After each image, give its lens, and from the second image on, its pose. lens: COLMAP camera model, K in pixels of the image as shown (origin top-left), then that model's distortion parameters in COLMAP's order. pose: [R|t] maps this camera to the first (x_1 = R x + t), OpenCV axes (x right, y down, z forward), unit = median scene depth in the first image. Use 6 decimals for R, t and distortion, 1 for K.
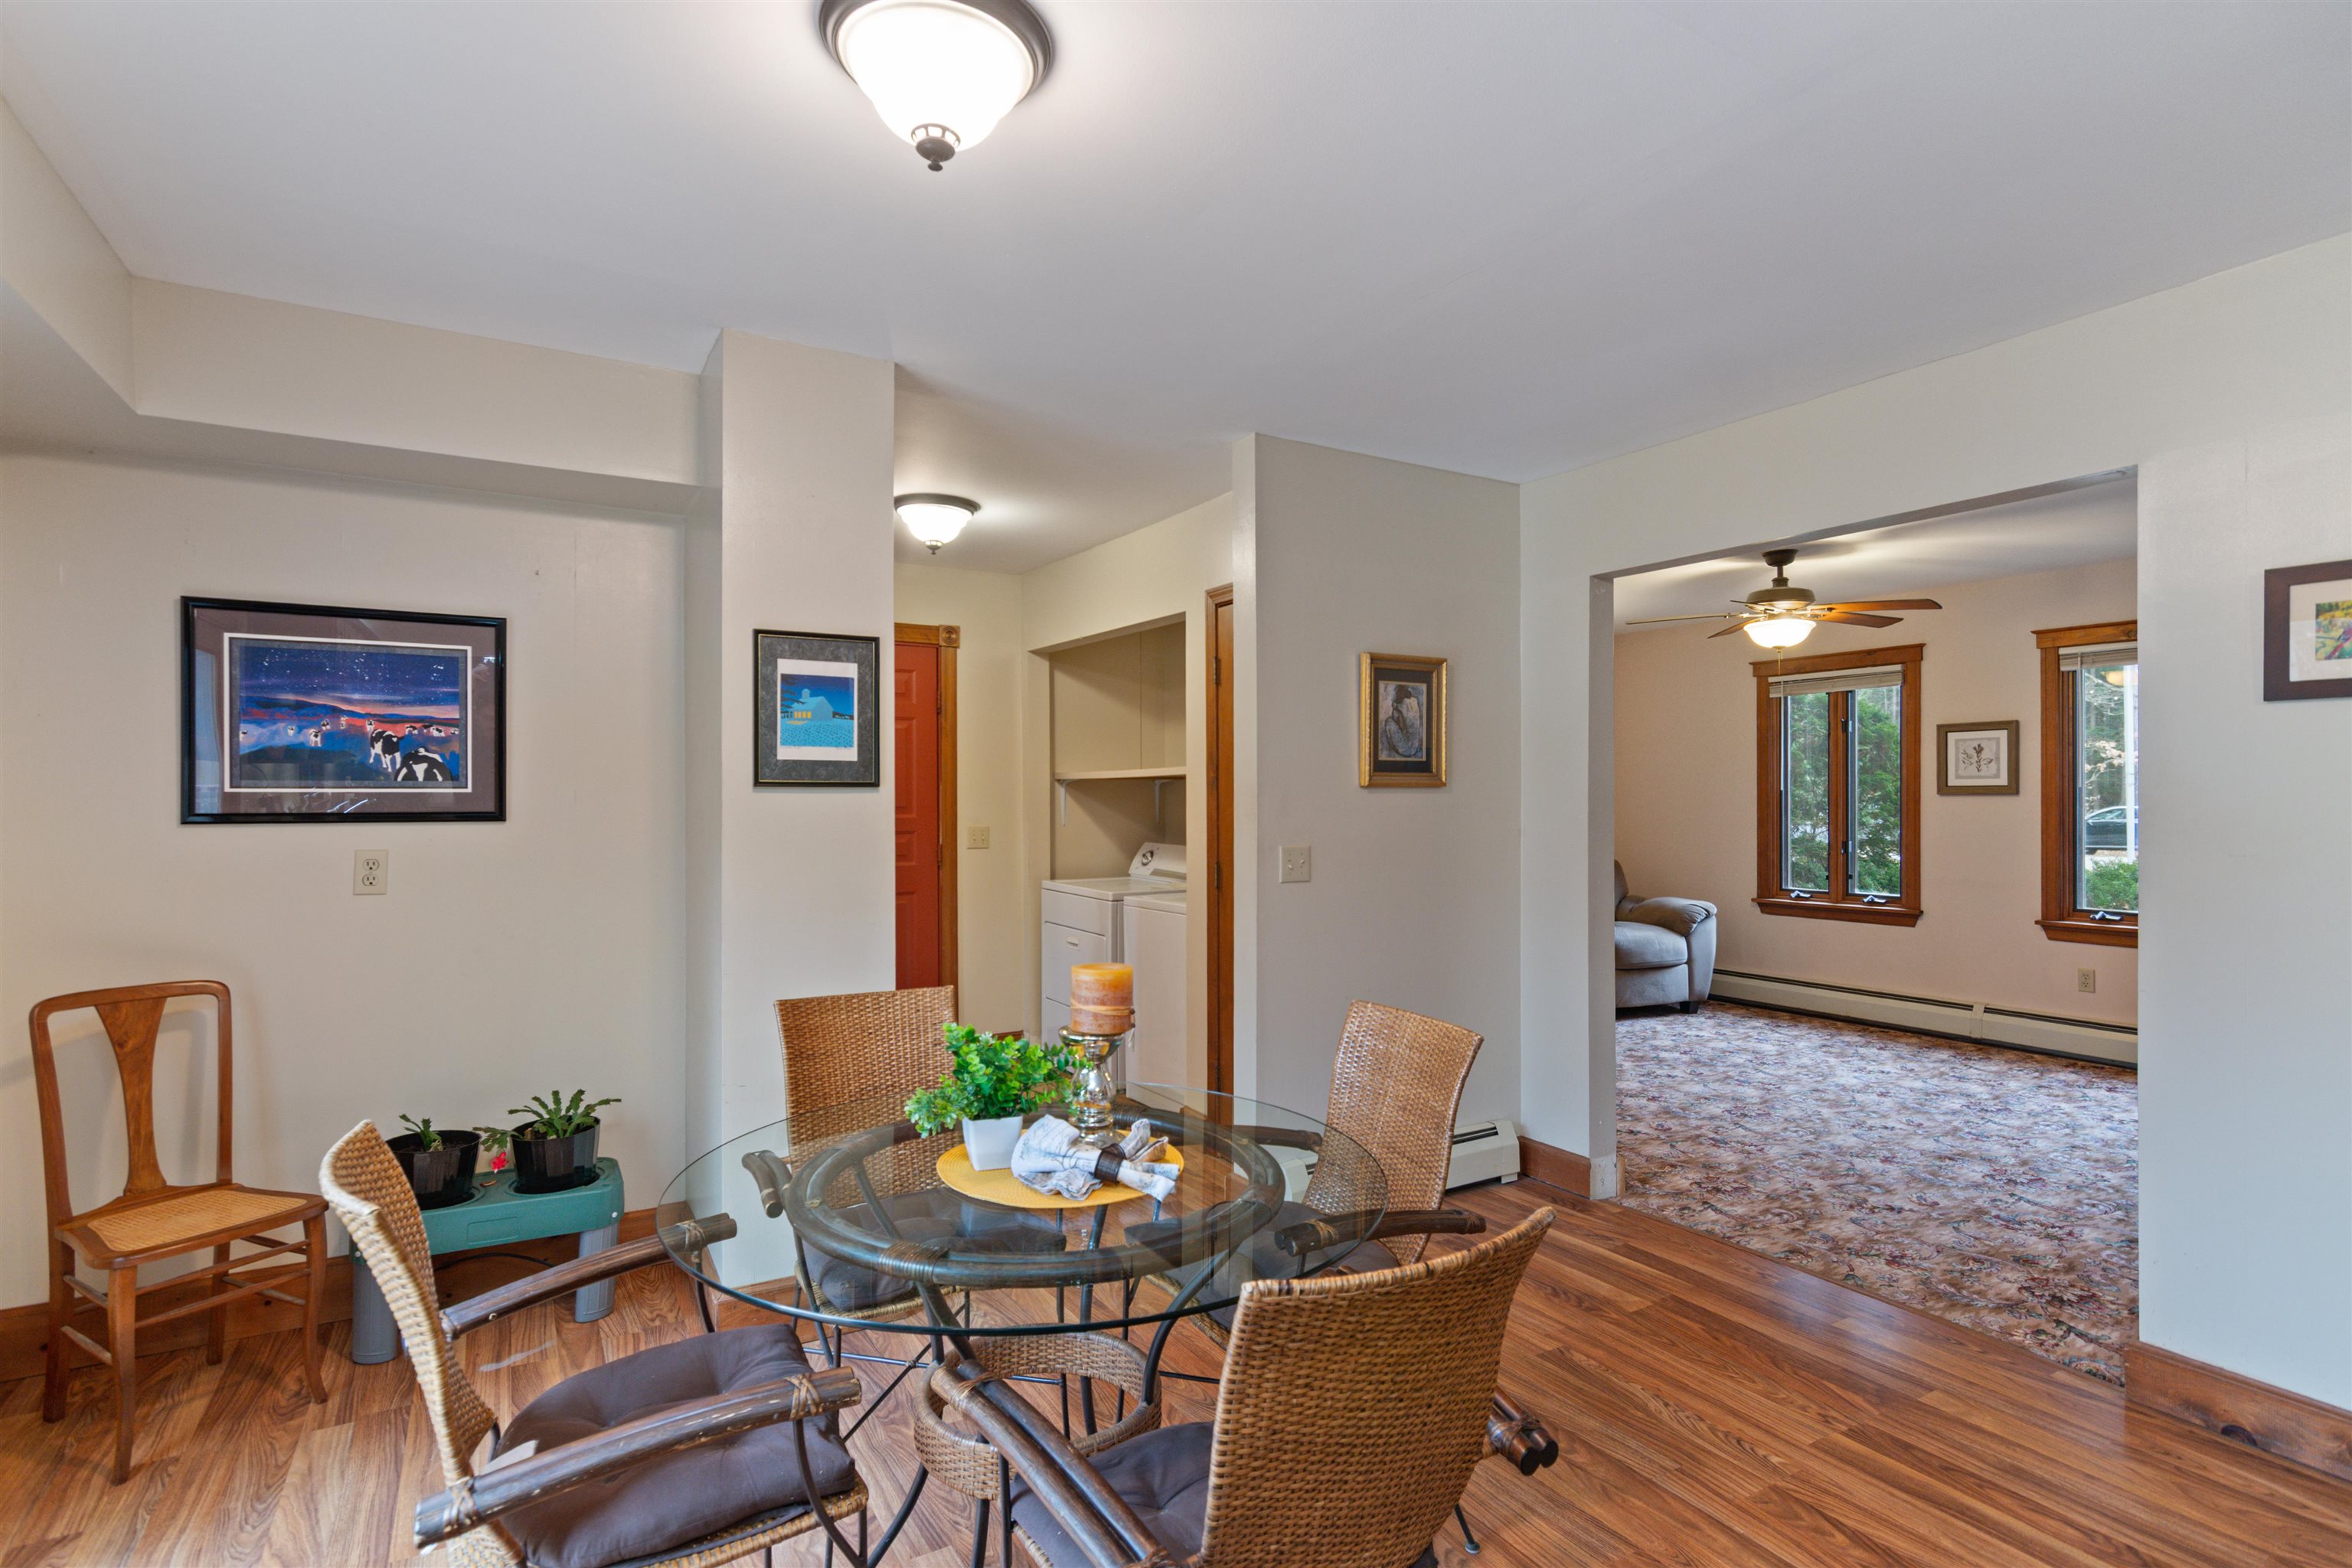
lens RADIAL K [[1151.7, 0, 1175.5], [0, 1151.7, 799.9], [0, 0, 1]] dist [0.001310, 0.000821]
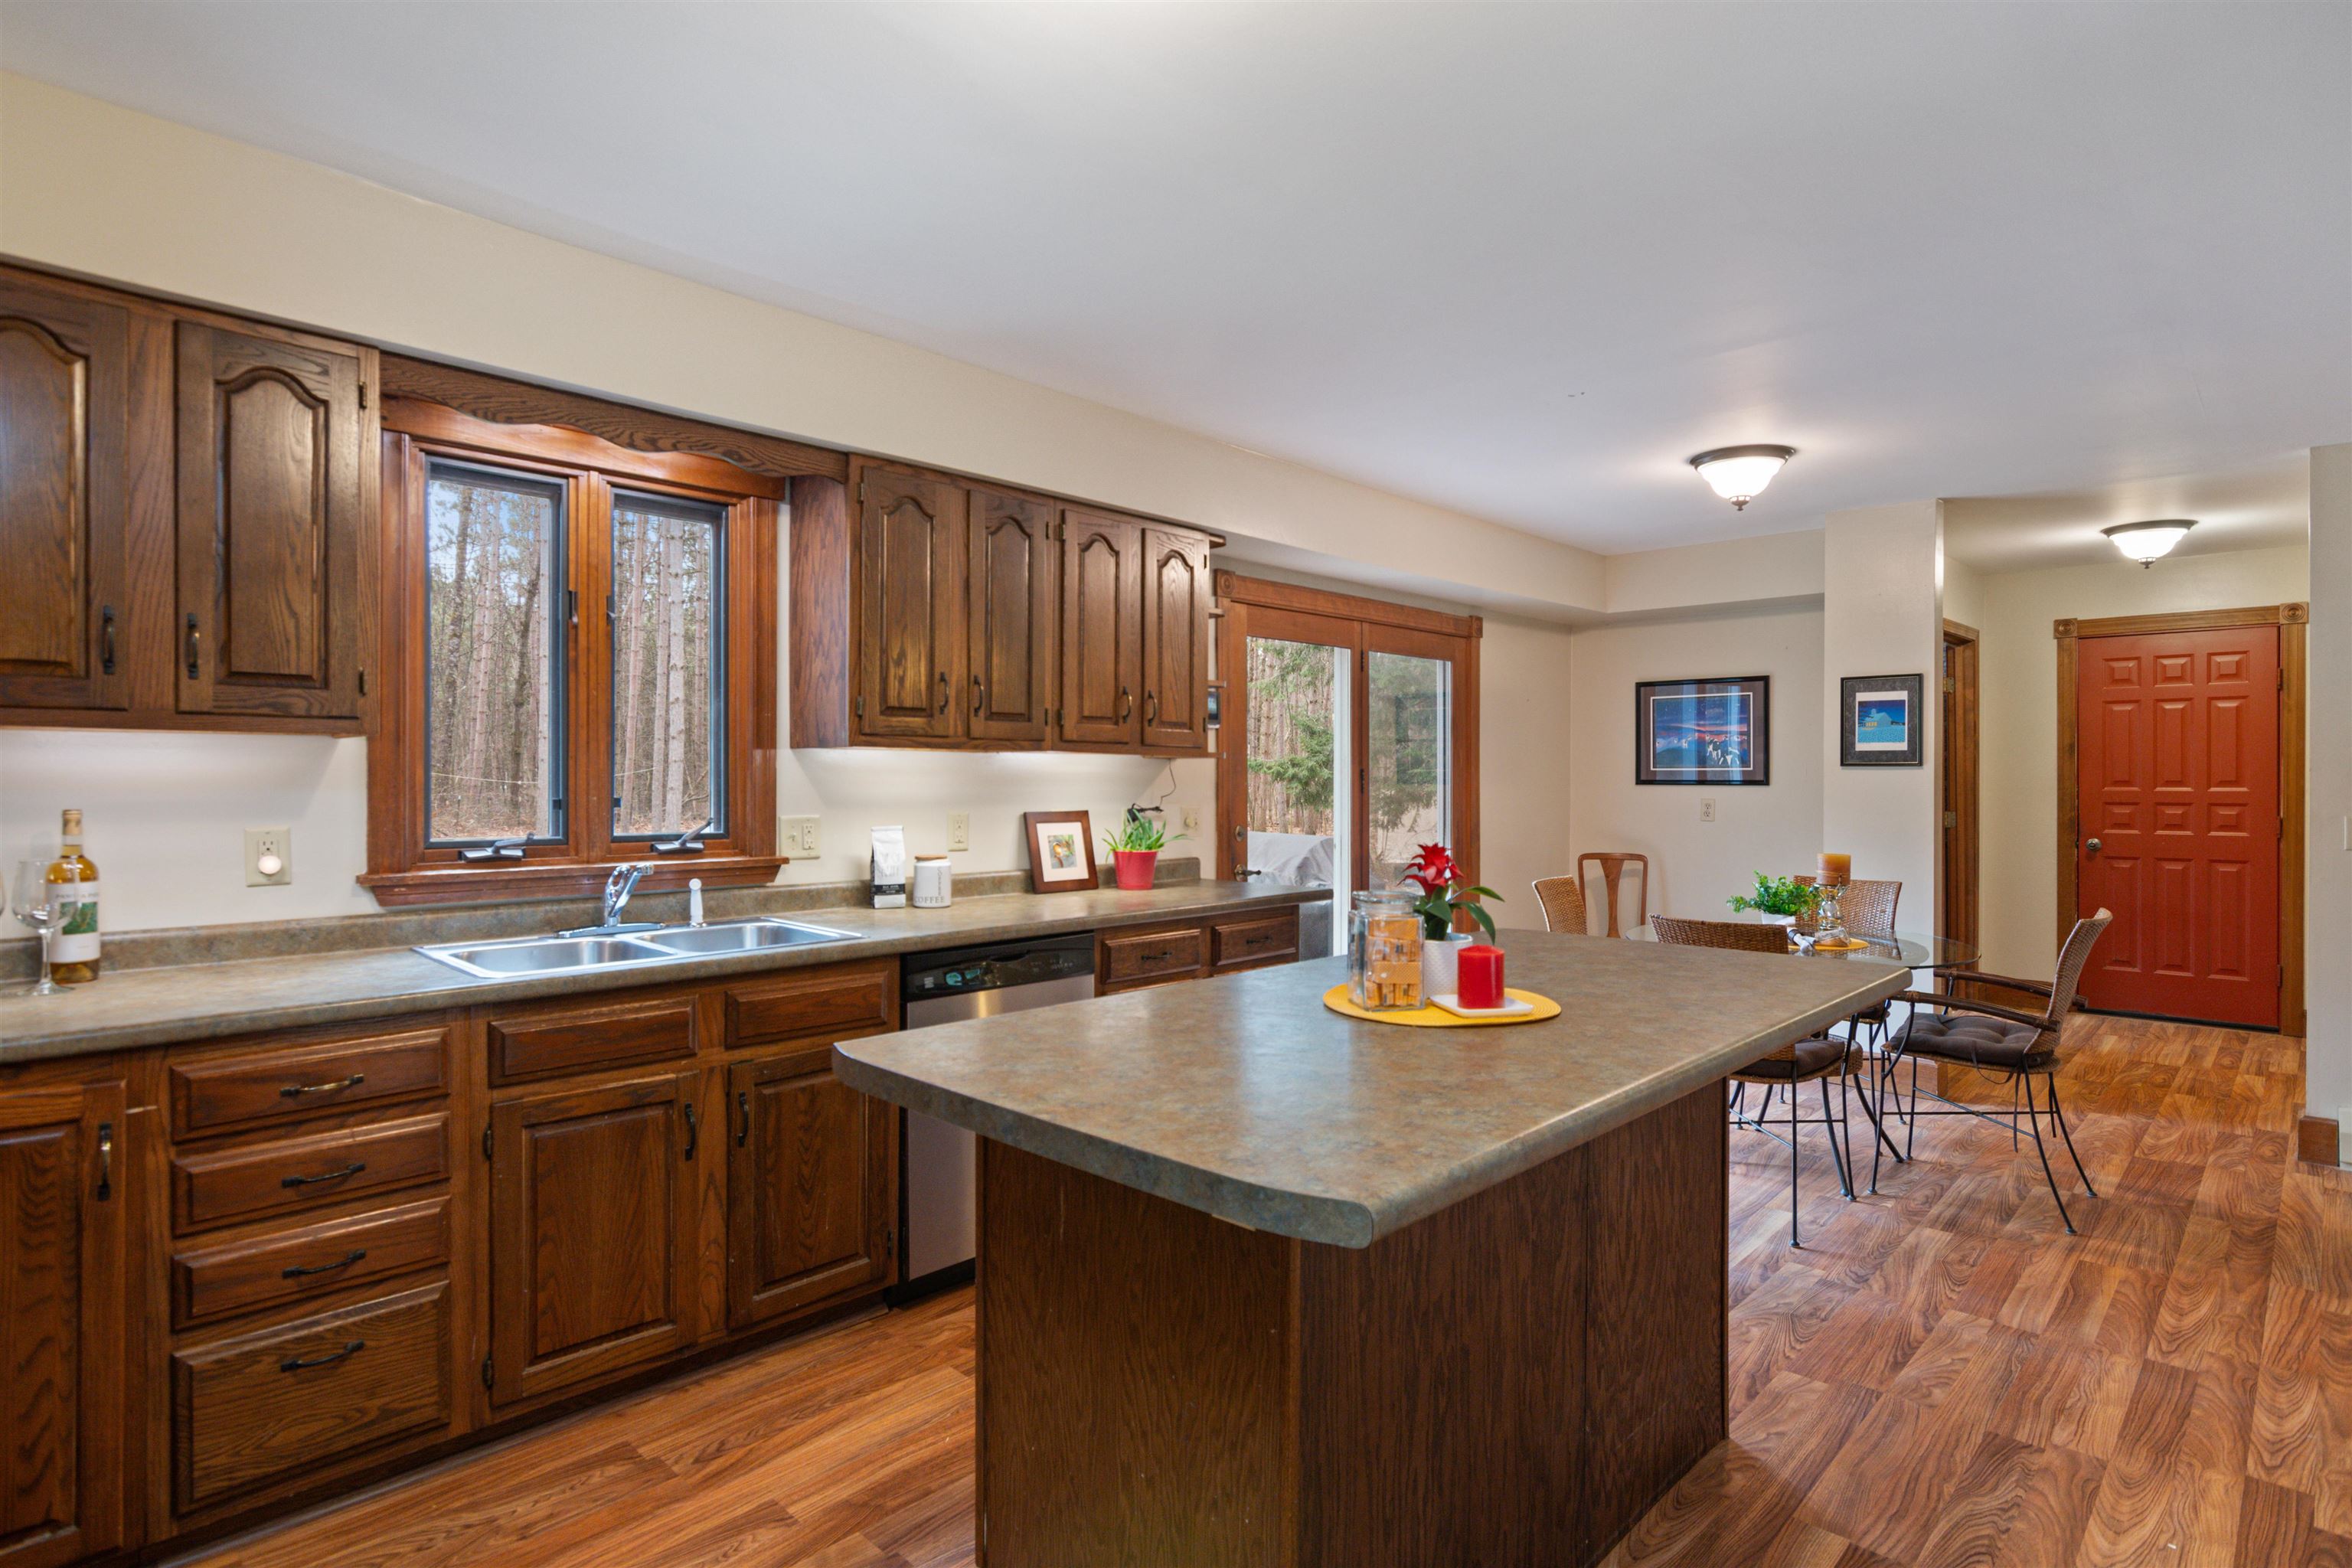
lens RADIAL K [[1204.0, 0, 1174.8], [0, 1204.0, 776.7], [0, 0, 1]] dist [-0.002065, 0.000728]
pose [[0.267893, 0.003276, -0.963443, 1.038315], [-0.000372, 0.999994, 0.003297, -0.001163], [0.963449, -0.000524, 0.267893, -0.440656]]
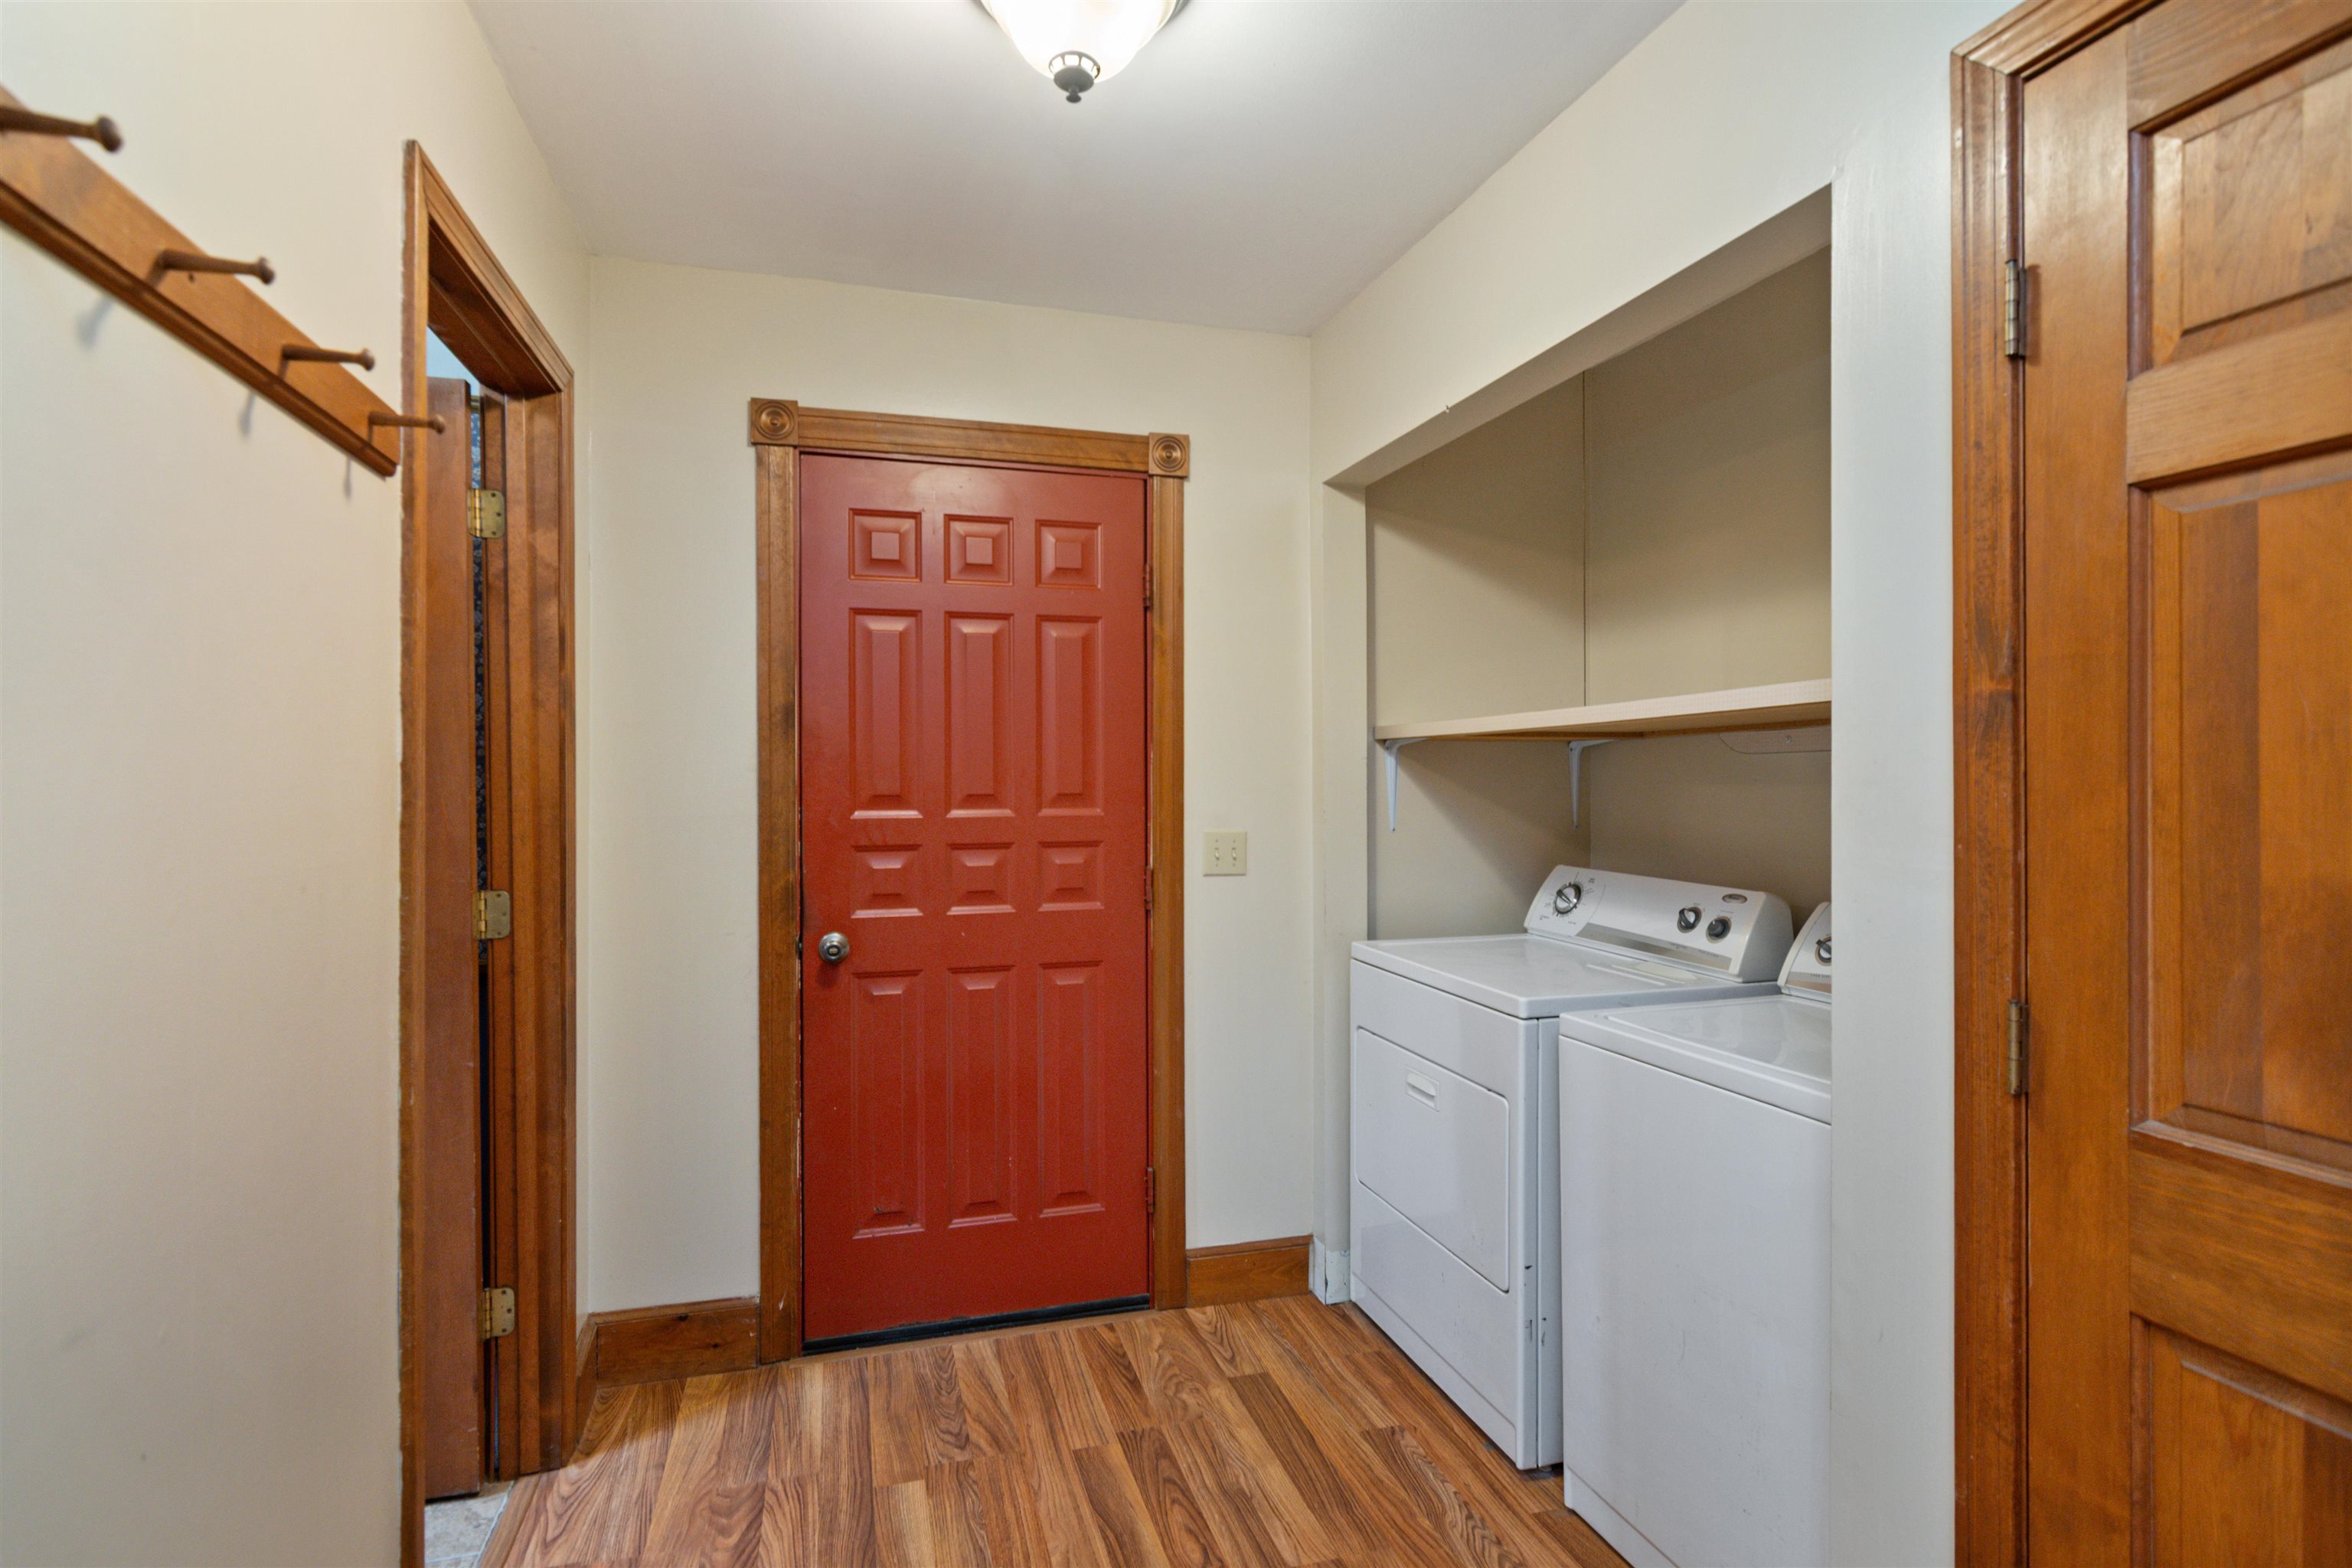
lens RADIAL K [[1141.1, 0, 1174.2], [0, 1141.1, 788.4], [0, 0, 1]] dist [0.000661, 0.001876]
pose [[0.970806, 0.001380, -0.239863, -0.135248], [-0.000309, 0.999990, 0.004503, 0.002932], [0.239867, -0.004297, 0.970796, 0.943234]]
